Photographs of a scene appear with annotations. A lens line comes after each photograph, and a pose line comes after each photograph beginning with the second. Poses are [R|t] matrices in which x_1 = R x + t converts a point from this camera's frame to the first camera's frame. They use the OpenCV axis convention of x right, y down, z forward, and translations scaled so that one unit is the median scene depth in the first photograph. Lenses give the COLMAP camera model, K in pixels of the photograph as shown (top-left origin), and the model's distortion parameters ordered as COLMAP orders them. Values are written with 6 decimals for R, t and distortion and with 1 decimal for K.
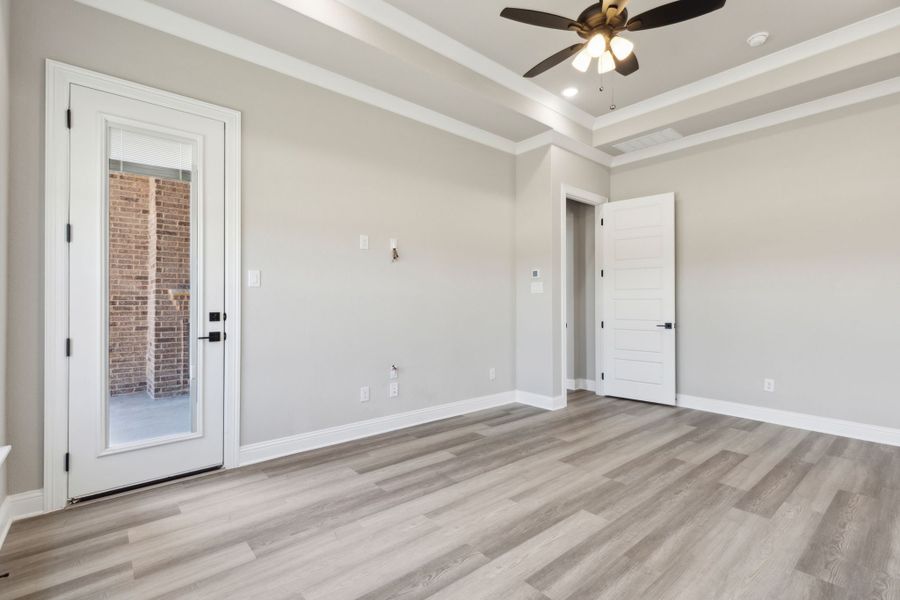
lens RADIAL K [[408.9, 0, 451.8], [0, 408.9, 304.3], [0, 0, 1]] dist [0.003364, -0.000564]
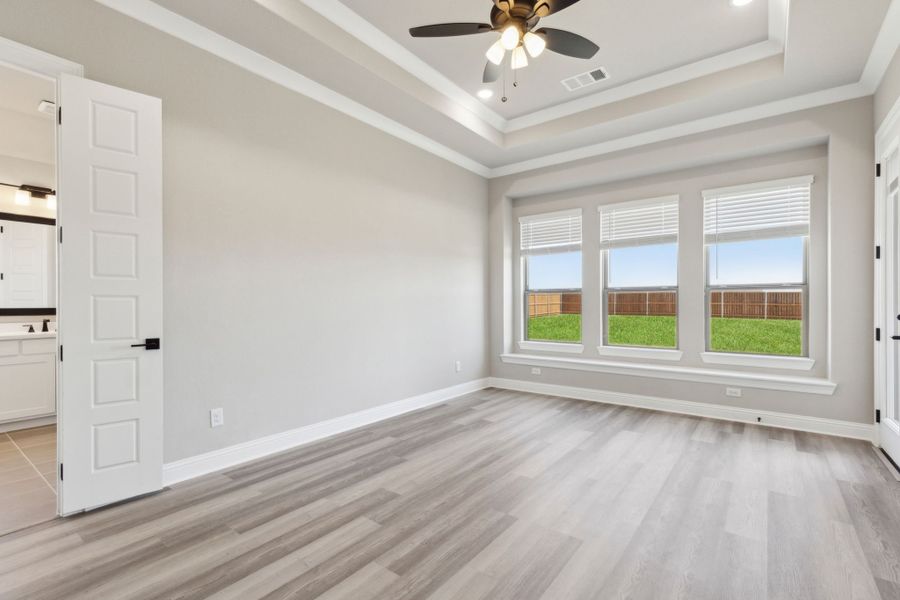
lens RADIAL K [[408.9, 0, 451.8], [0, 408.9, 304.3], [0, 0, 1]] dist [0.003364, -0.000564]
pose [[-0.977242, 0.002390, -0.212114, 0.738889], [0.002520, 0.999997, -0.000342, 0.000602], [0.212112, -0.000869, -0.977245, 1.956200]]
